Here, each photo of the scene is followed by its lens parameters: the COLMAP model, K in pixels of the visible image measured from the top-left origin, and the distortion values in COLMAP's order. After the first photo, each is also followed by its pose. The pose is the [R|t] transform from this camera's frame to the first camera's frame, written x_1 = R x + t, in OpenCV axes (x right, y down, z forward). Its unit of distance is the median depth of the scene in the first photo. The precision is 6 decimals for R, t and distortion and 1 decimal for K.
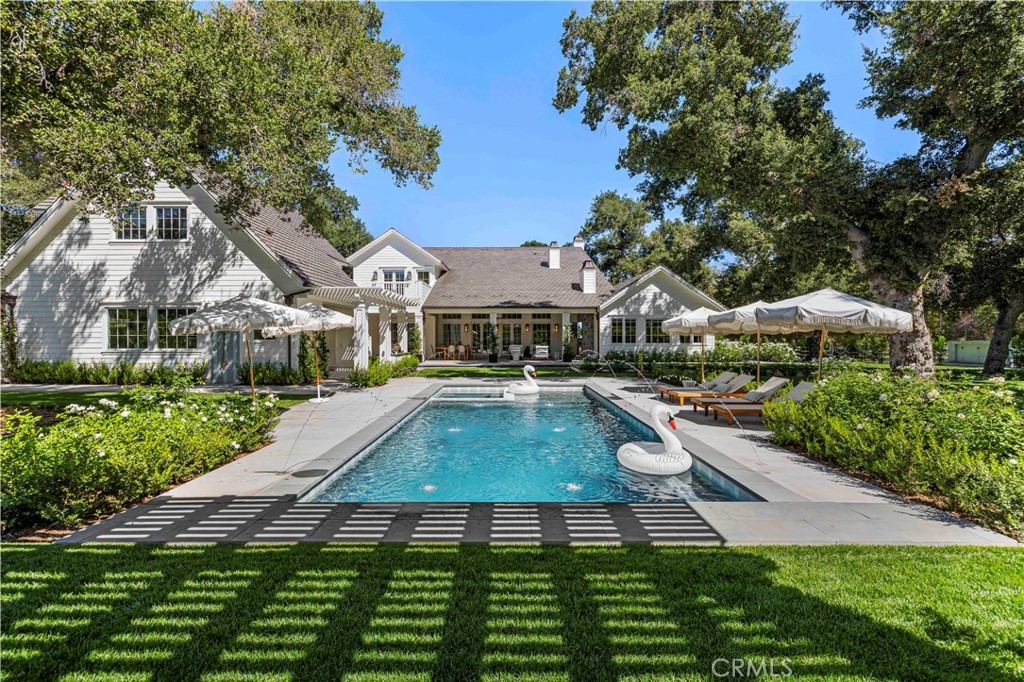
lens RADIAL K [[441.2, 0, 511.3], [0, 441.2, 340.1], [0, 0, 1]] dist [0.002595, 0.000709]
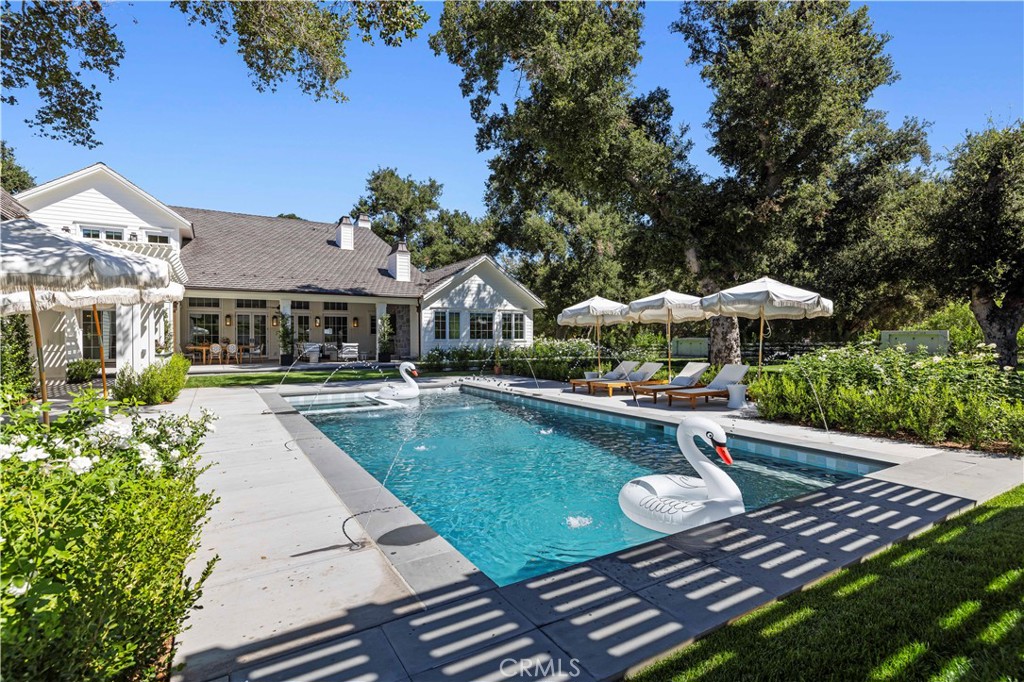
lens RADIAL K [[493.3, 0, 512.4], [0, 493.3, 339.1], [0, 0, 1]] dist [-0.003486, 0.001684]
pose [[0.855185, -0.003066, 0.518314, -0.148129], [0.006698, 0.999964, -0.005136, 0.012547], [-0.518280, 0.007864, 0.855175, 0.087347]]
